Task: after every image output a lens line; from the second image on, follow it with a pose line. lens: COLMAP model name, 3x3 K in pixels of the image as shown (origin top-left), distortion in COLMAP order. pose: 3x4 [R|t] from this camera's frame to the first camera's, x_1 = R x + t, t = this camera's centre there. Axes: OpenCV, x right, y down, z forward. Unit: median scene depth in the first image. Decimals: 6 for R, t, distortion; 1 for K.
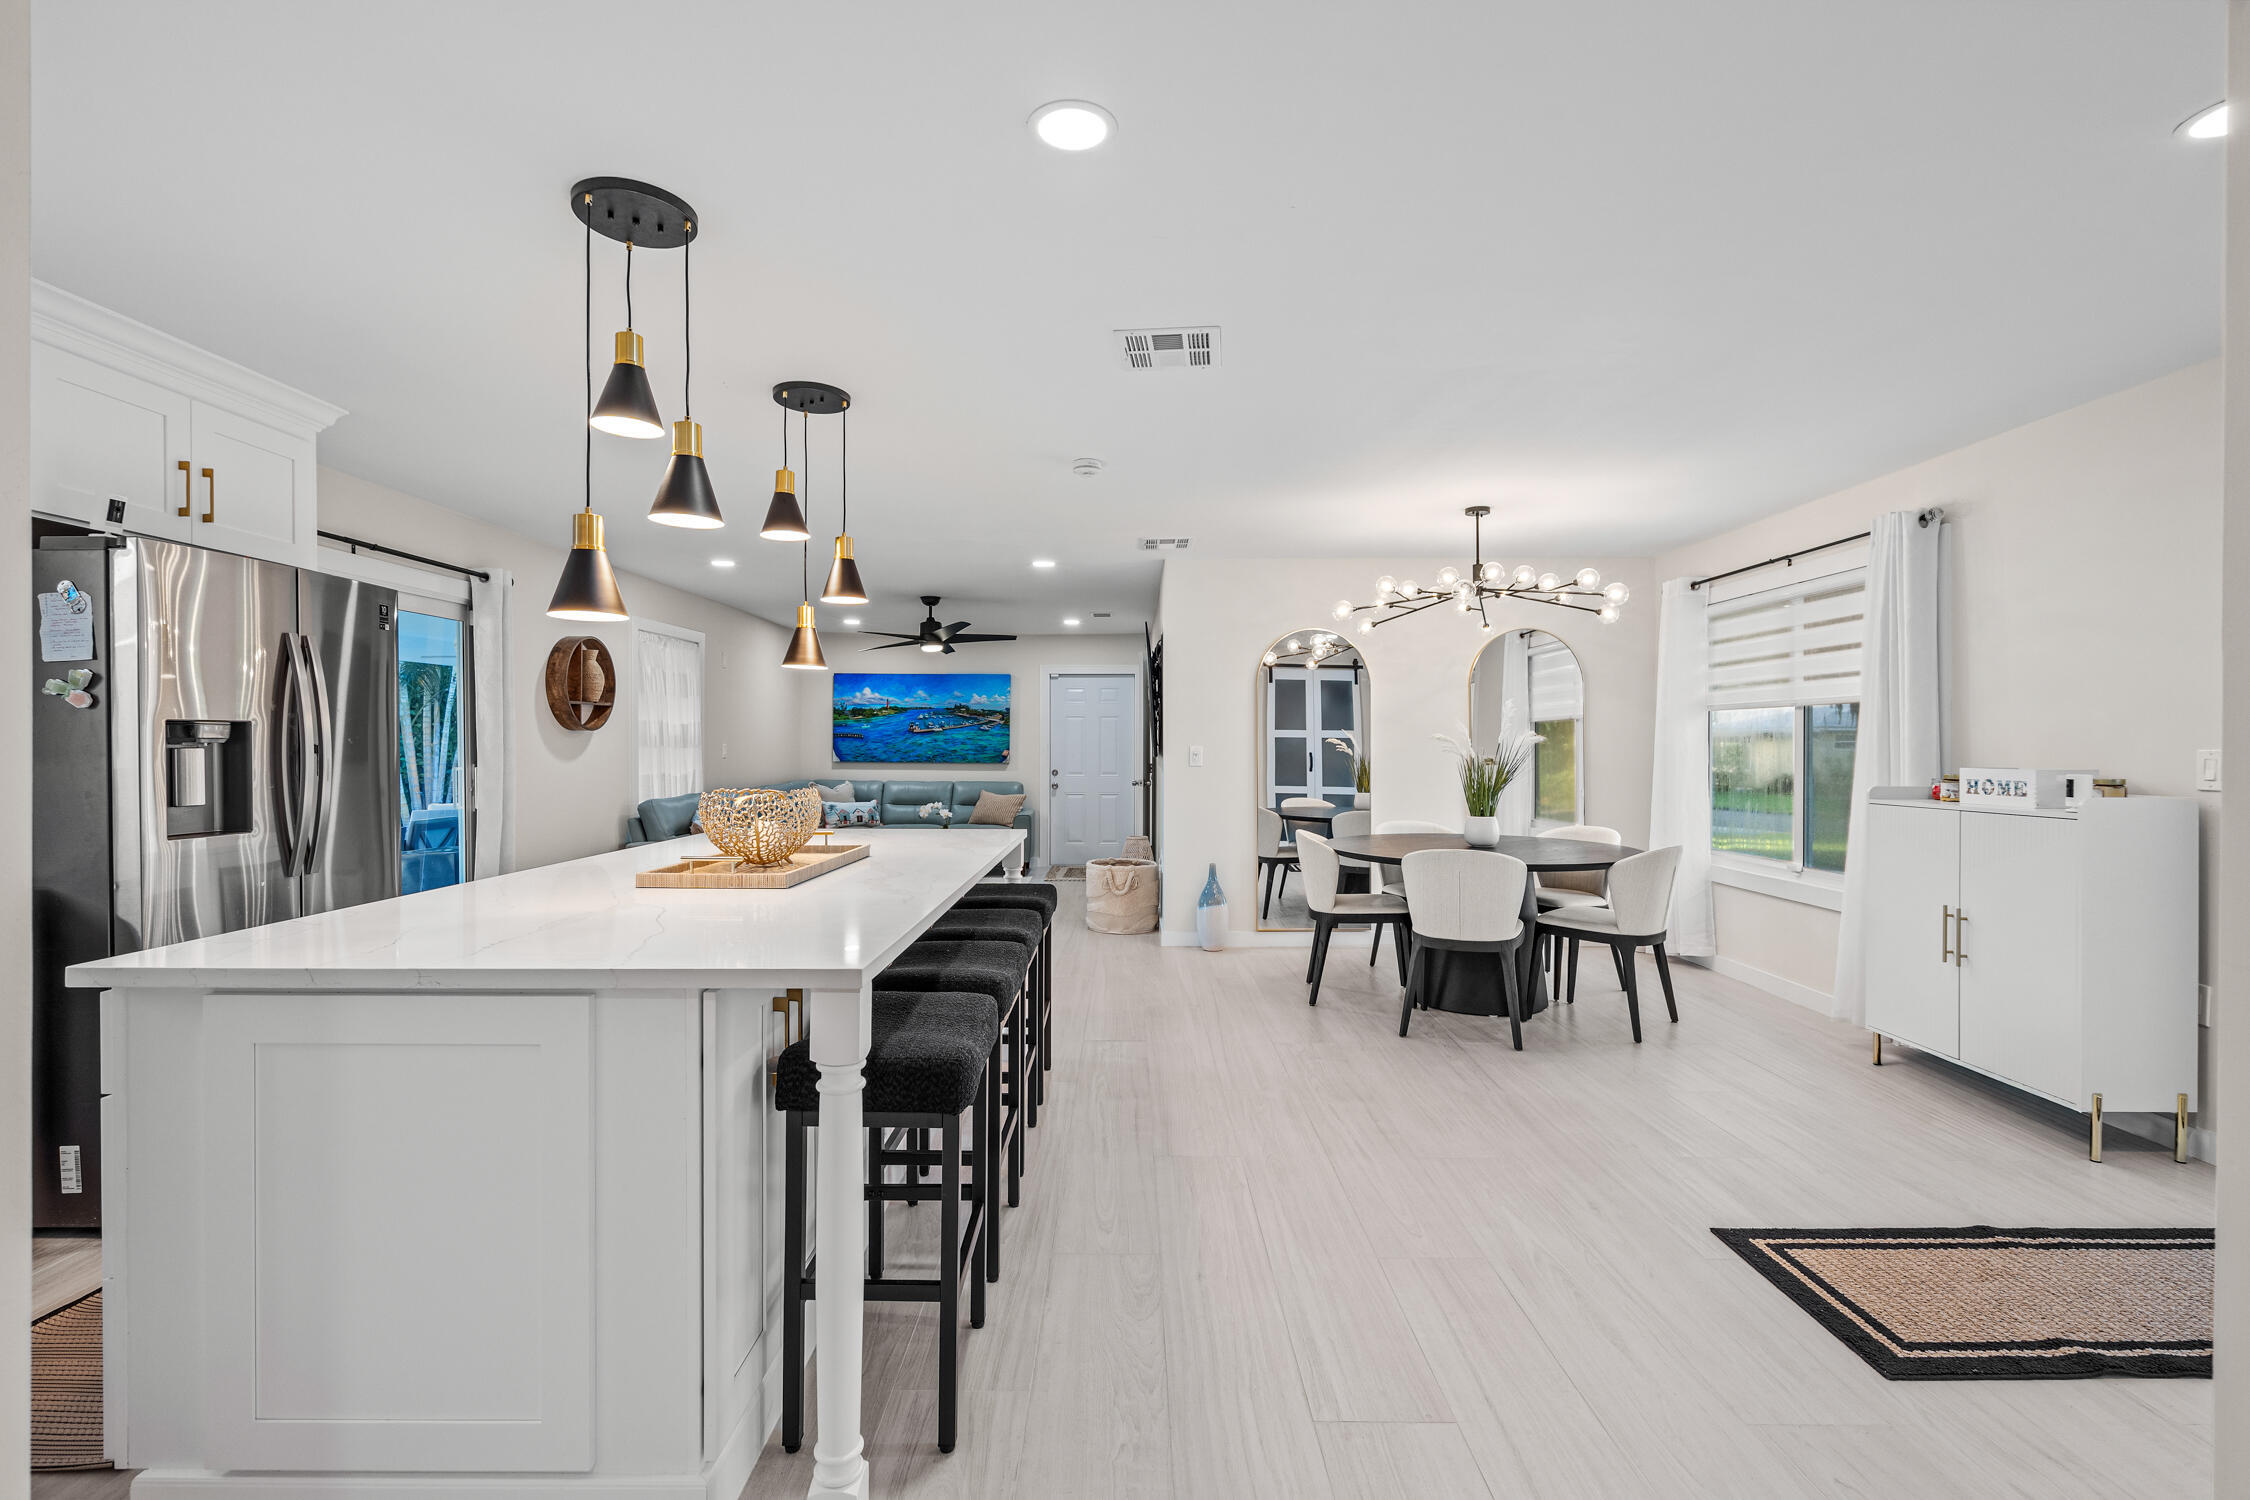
lens RADIAL K [[1017.9, 0, 1120.8], [0, 1017.9, 750.4], [0, 0, 1]] dist [0.000761, 0.000458]
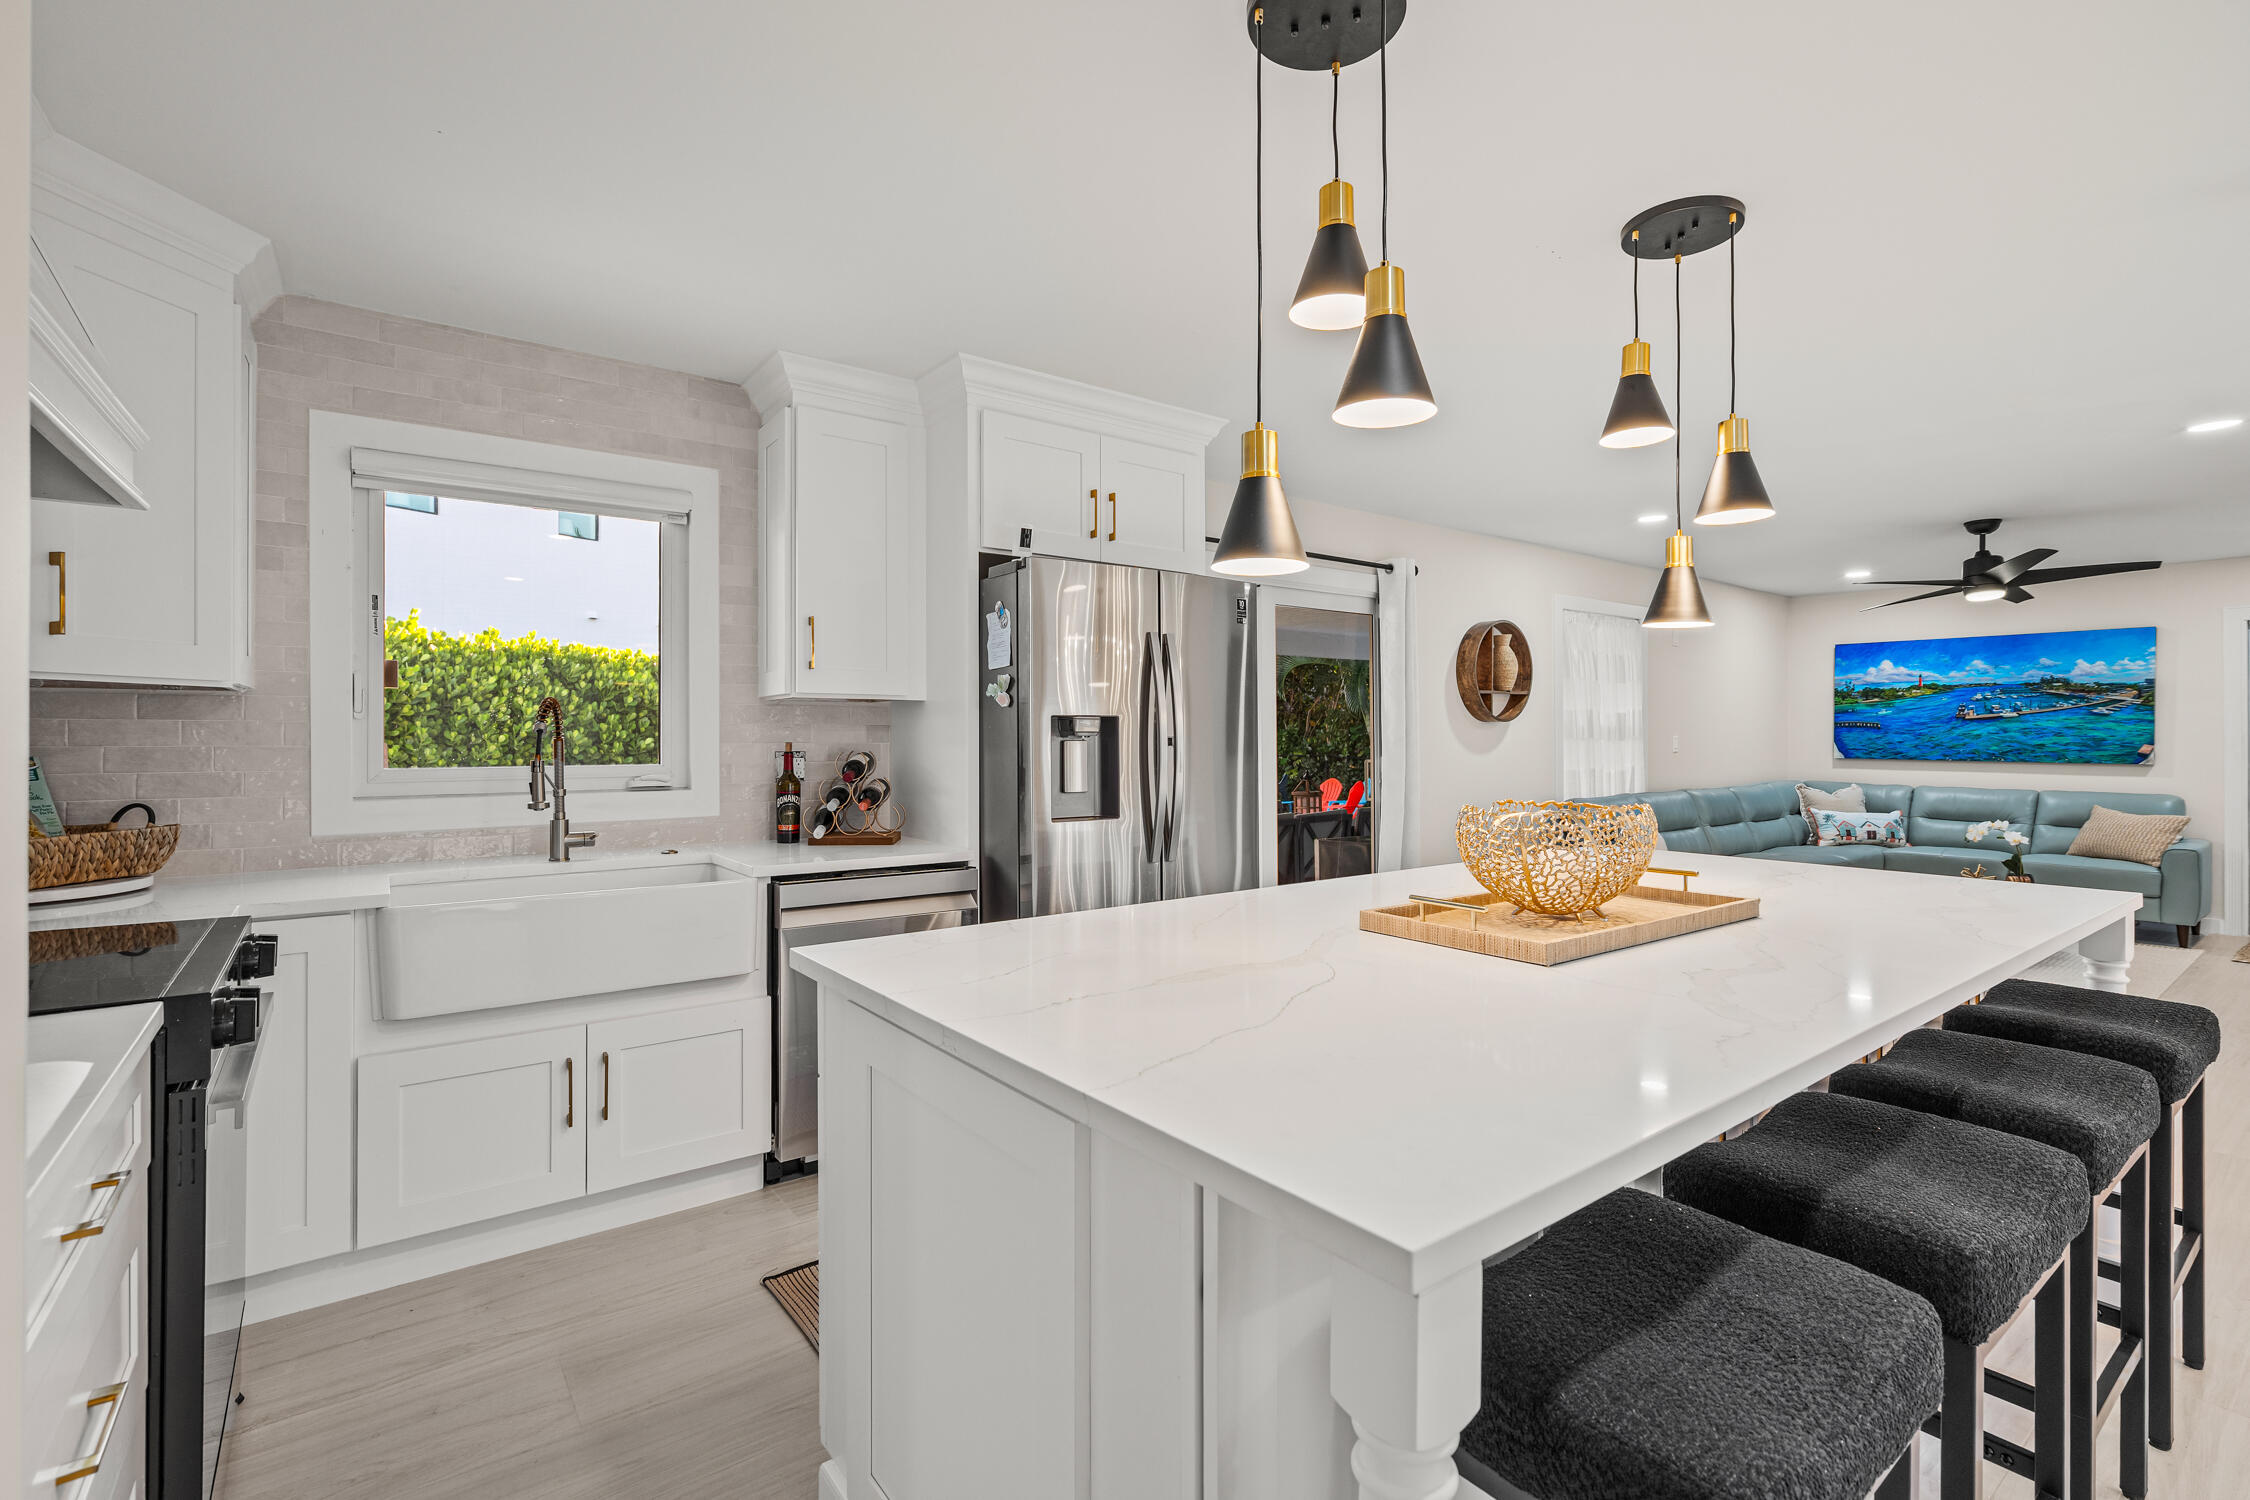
lens RADIAL K [[1017.9, 0, 1126.1], [0, 1017.9, 735.2], [0, 0, 1]] dist [0.000761, 0.000458]
pose [[0.611816, -0.002059, -0.790997, 0.004331], [-0.003528, 0.999980, -0.005333, -0.001179], [0.790992, 0.006053, 0.611797, 0.182388]]
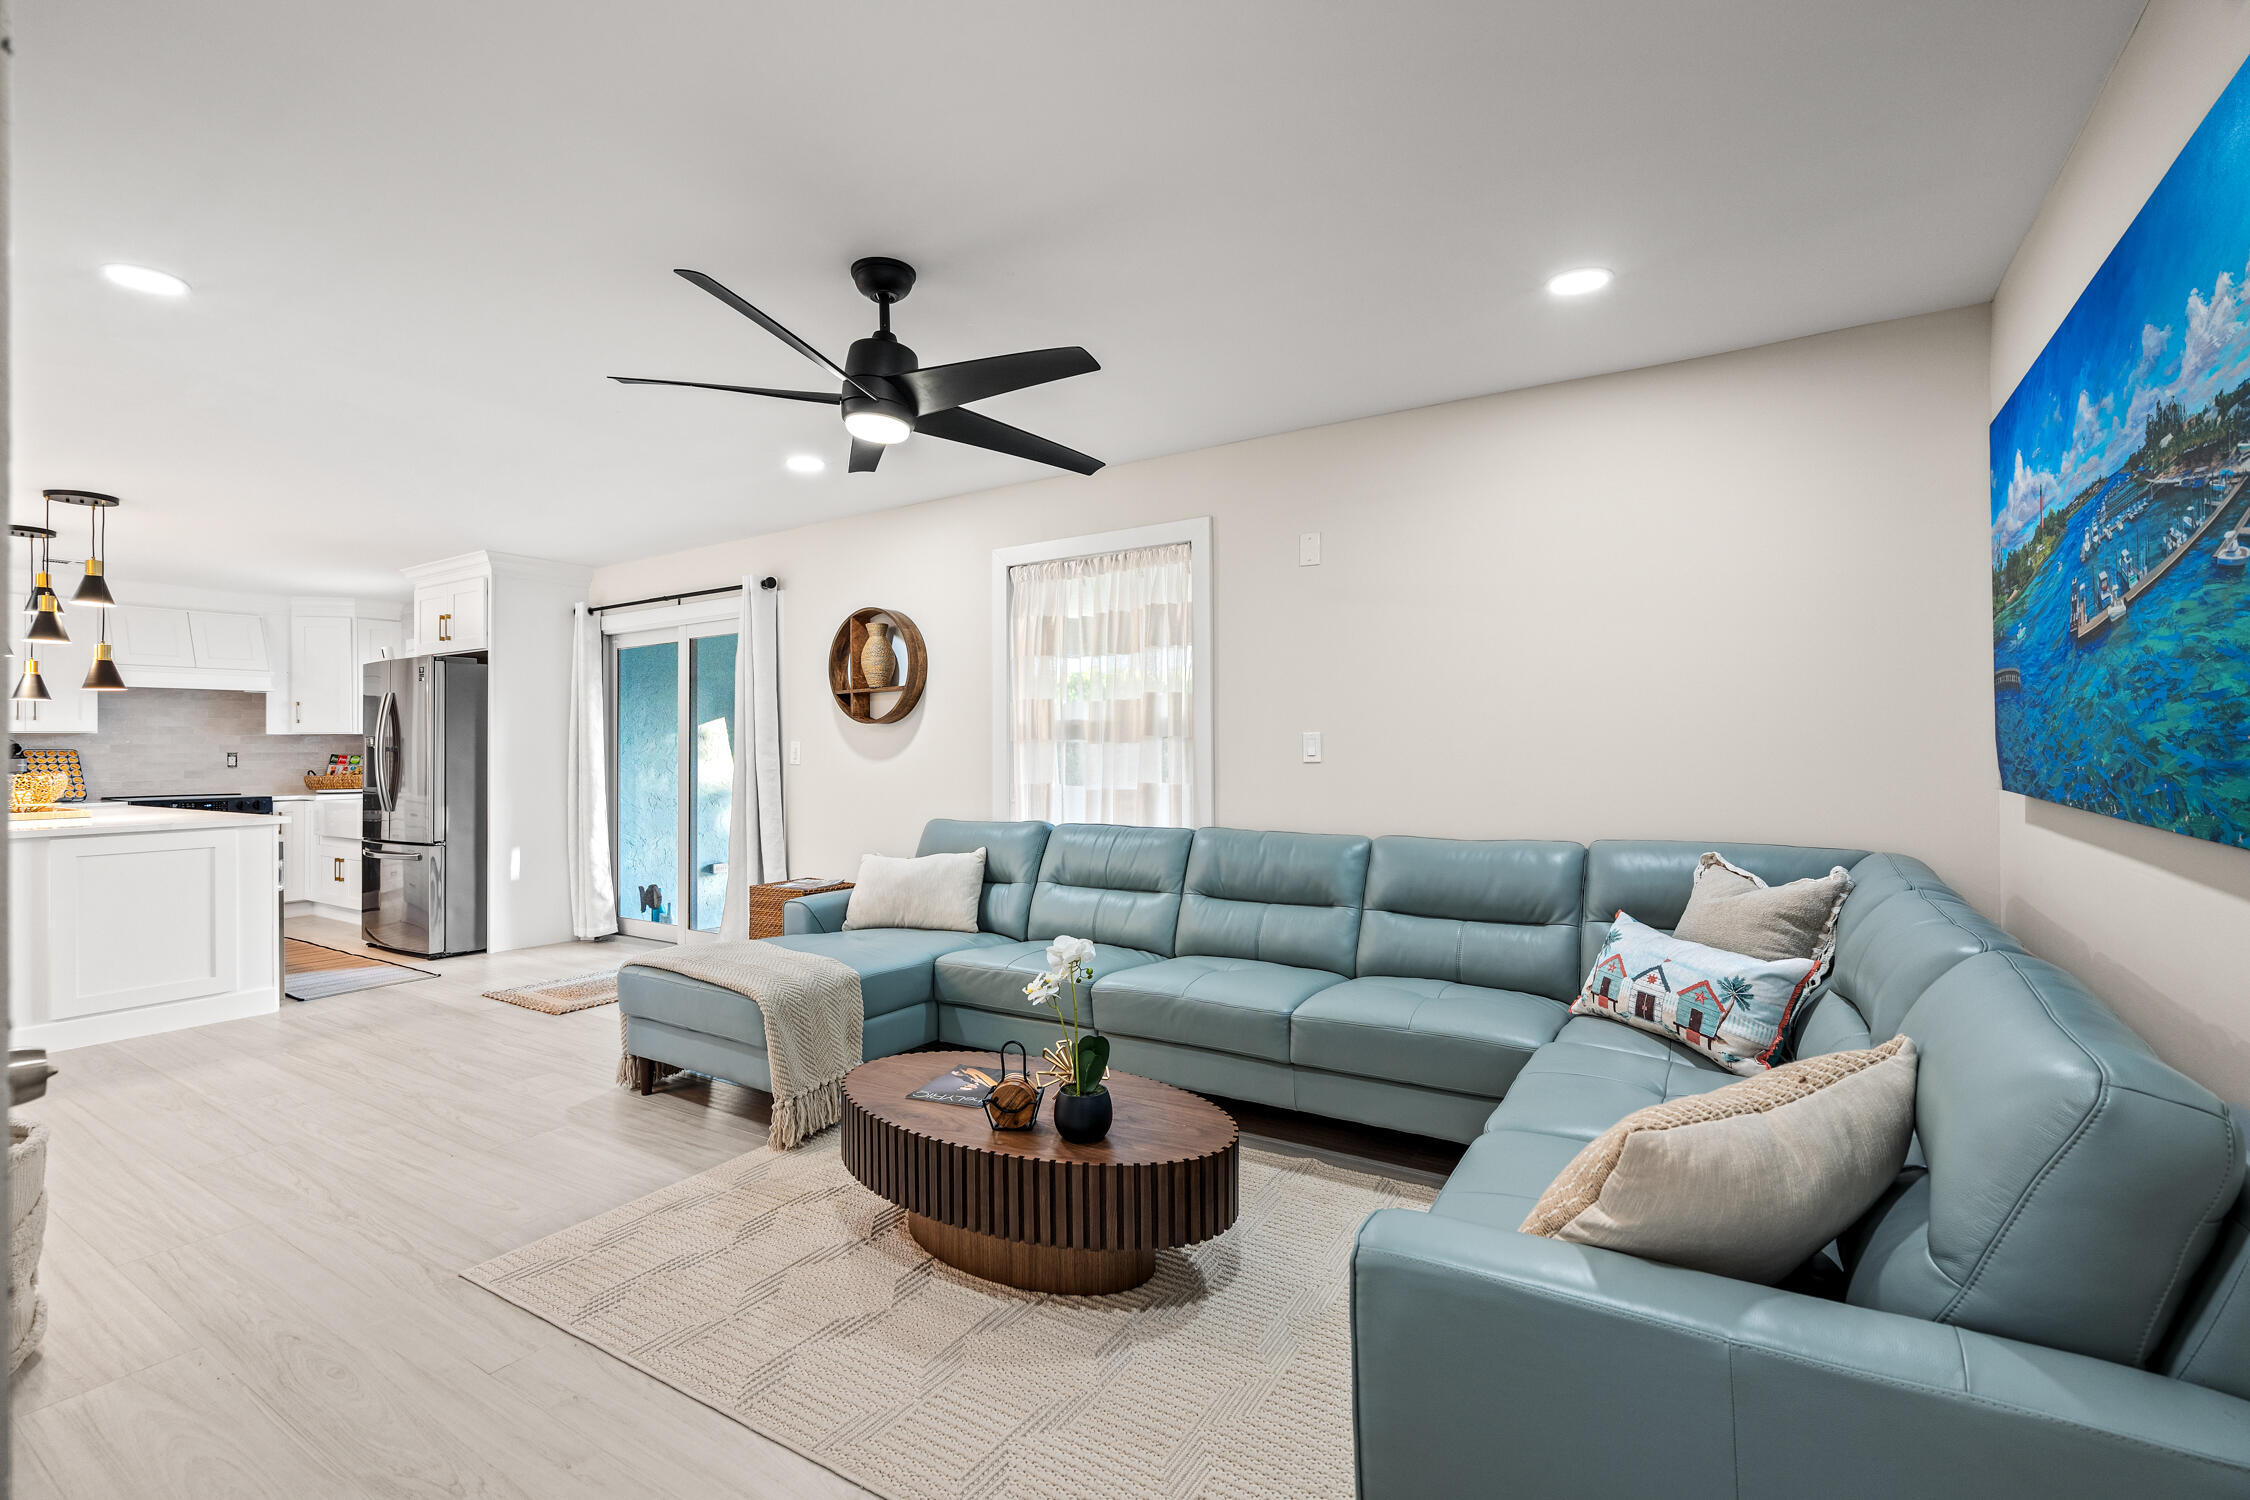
lens RADIAL K [[1017.9, 0, 1128.9], [0, 1017.9, 747.8], [0, 0, 1]] dist [0.000761, 0.000458]
pose [[-0.537615, 0.003337, -0.843184, 0.062154], [0.005425, 0.999985, 0.000498, 0.000013], [0.843173, -0.004307, -0.537625, 1.841670]]
